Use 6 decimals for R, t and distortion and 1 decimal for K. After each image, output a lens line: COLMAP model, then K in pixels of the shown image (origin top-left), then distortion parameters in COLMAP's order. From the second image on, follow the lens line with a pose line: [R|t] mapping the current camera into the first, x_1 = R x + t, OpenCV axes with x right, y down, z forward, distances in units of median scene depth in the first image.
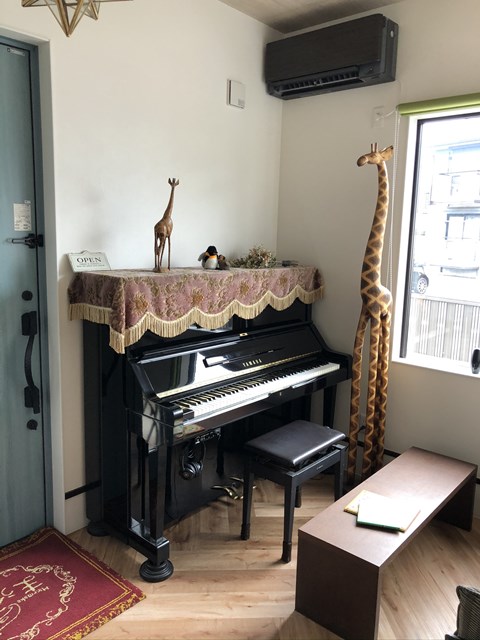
lens RADIAL K [[520.8, 0, 241.8], [0, 520.8, 307.8], [0, 0, 1]] dist [0.045965, -0.001455]
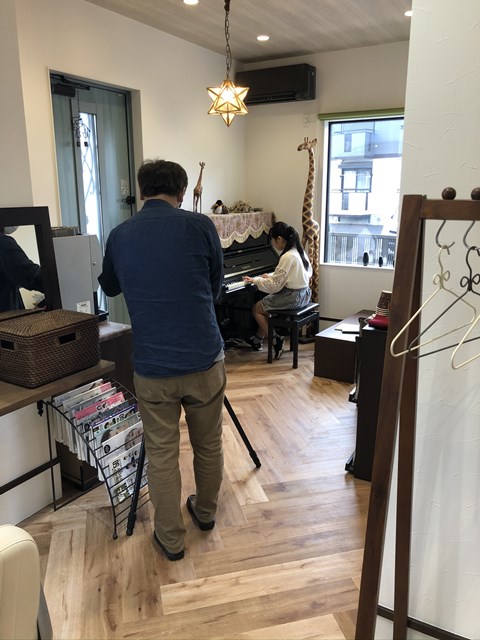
lens RADIAL K [[526.9, 0, 240.0], [0, 526.9, 320.0], [0, 0, 1]] dist [0.050624, -0.112010]
pose [[0.982263, -0.074783, 0.171952, -0.308605], [0.057263, 0.992855, 0.104689, 0.092796], [-0.178552, -0.092985, 0.979527, -0.733672]]
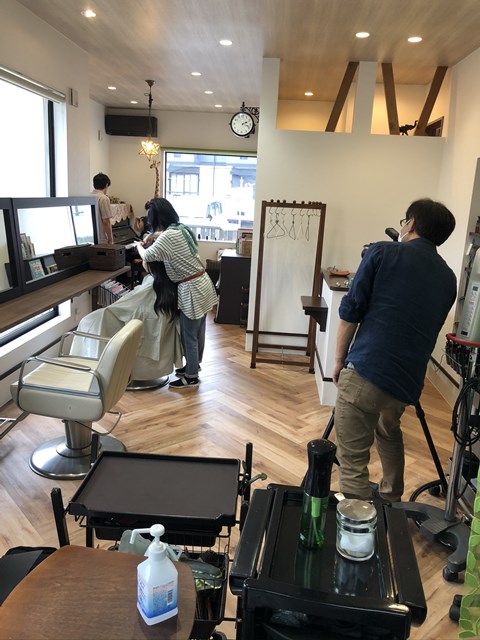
lens RADIAL K [[526.9, 0, 240.0], [0, 526.9, 320.0], [0, 0, 1]] dist [0.050624, -0.112010]
pose [[0.800733, -0.128884, 0.584992, -1.173279], [0.059935, 0.988917, 0.135837, 0.188590], [-0.596015, -0.073707, 0.799583, -1.659723]]
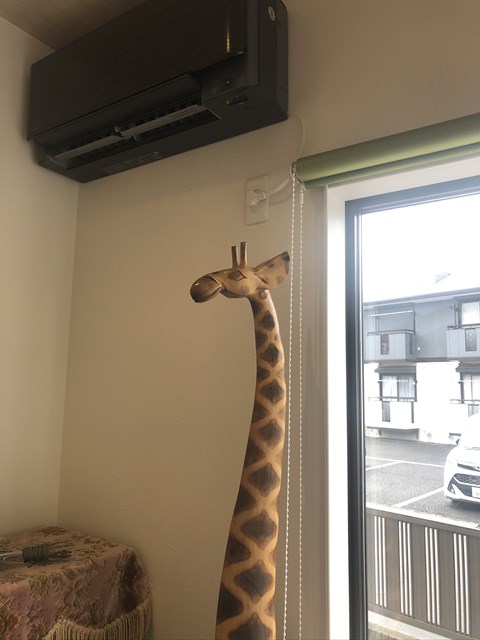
lens RADIAL K [[526.9, 0, 240.0], [0, 526.9, 320.0], [0, 0, 1]] dist [0.050624, -0.112010]
pose [[0.993133, 0.005806, 0.116843, 0.204722], [0.025780, 0.963355, -0.266989, -0.157687], [-0.114111, 0.268168, 0.956590, 0.640860]]
